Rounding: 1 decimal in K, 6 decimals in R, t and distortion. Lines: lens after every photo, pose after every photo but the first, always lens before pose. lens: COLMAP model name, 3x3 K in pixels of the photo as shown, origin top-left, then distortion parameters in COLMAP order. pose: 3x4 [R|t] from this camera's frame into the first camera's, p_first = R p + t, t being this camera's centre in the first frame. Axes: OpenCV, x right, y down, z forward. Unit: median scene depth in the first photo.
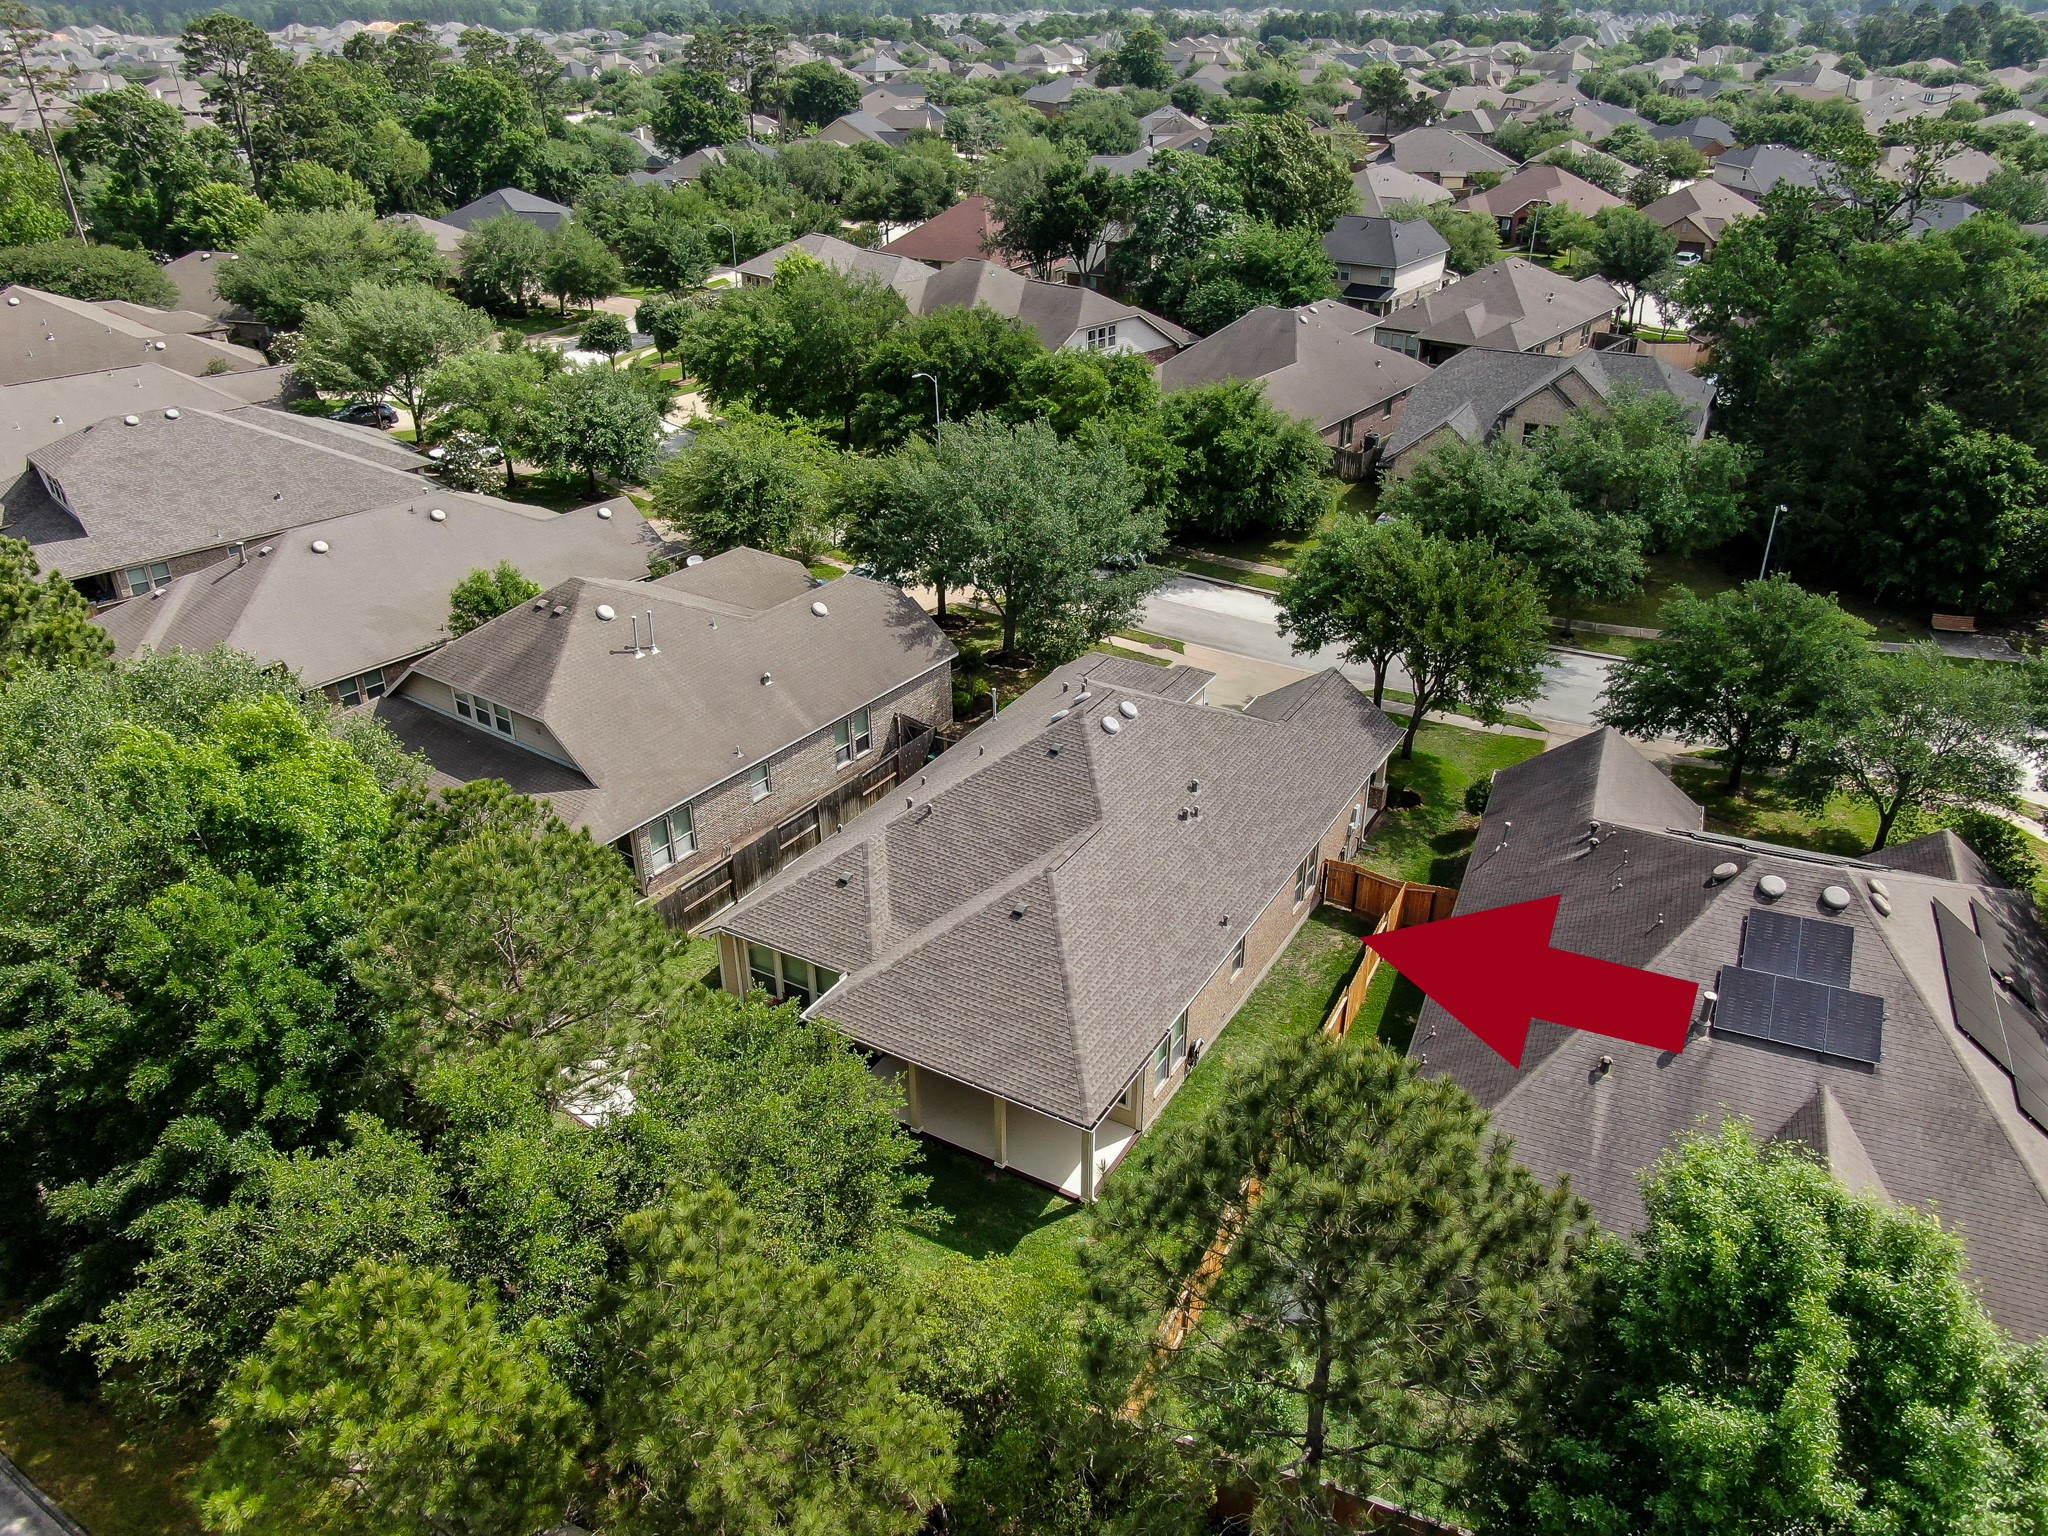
lens RADIAL K [[1466.4, 0, 1024.0], [0, 1466.4, 768.0], [0, 0, 1]] dist [-0.009832, -0.005523]
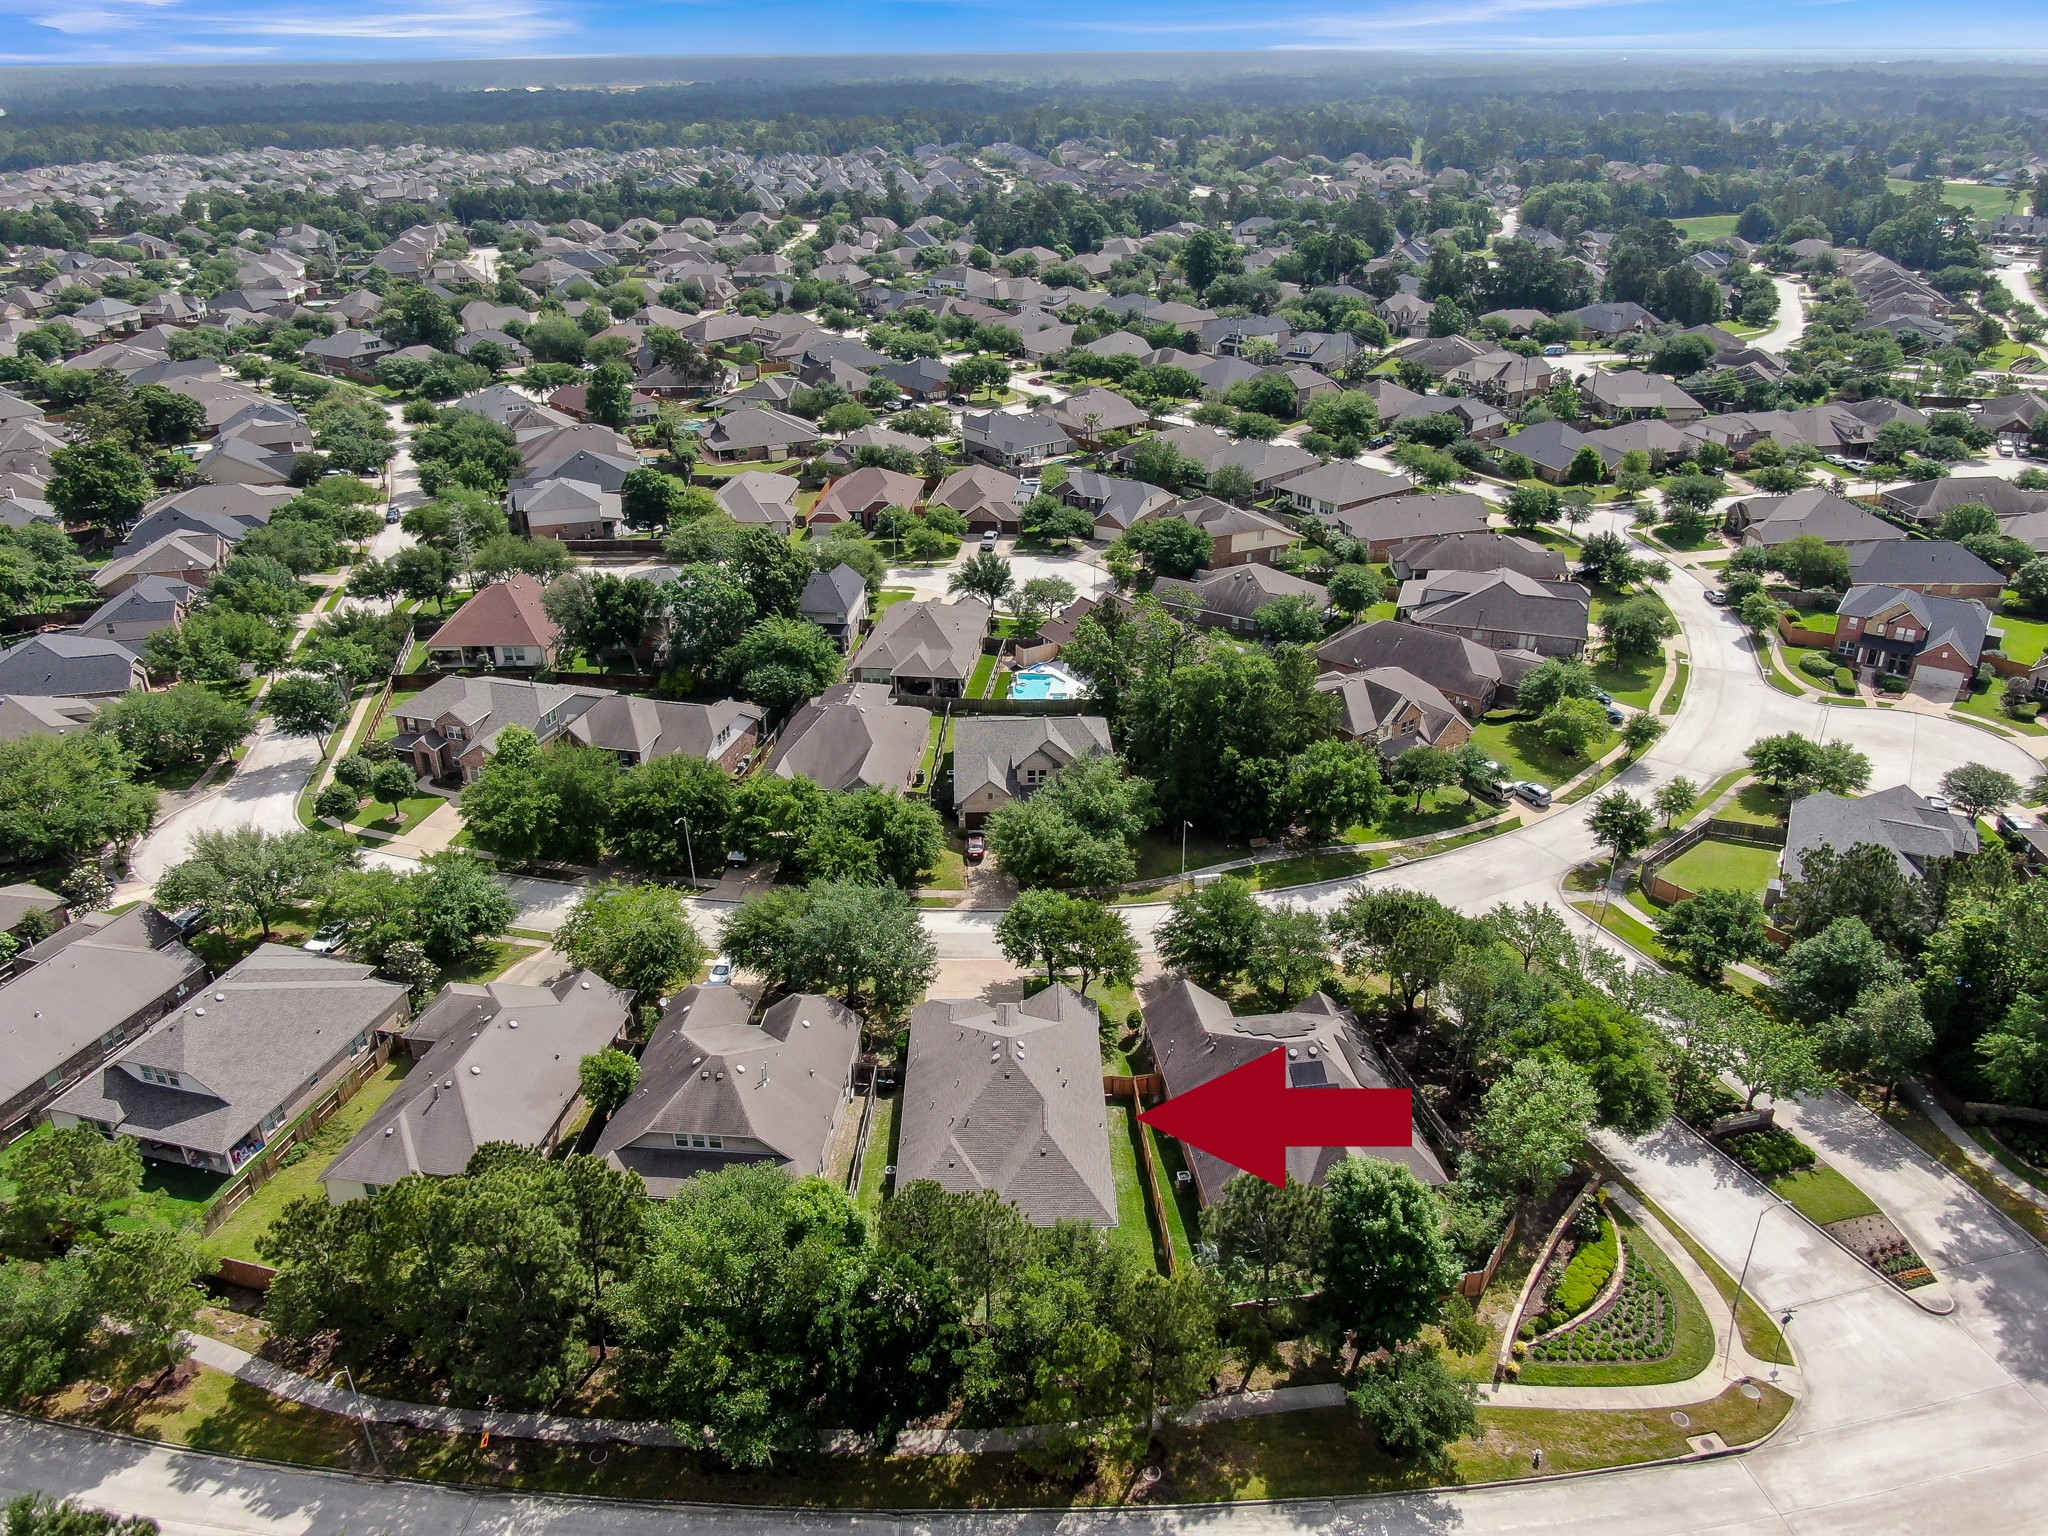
lens RADIAL K [[1466.4, 0, 1024.0], [0, 1466.4, 768.0], [0, 0, 1]] dist [-0.009832, -0.005523]
pose [[0.852062, -0.228522, 0.470922, -0.994869], [0.242754, 0.969583, 0.031278, -0.581846], [-0.463746, 0.087667, 0.881620, -1.143034]]
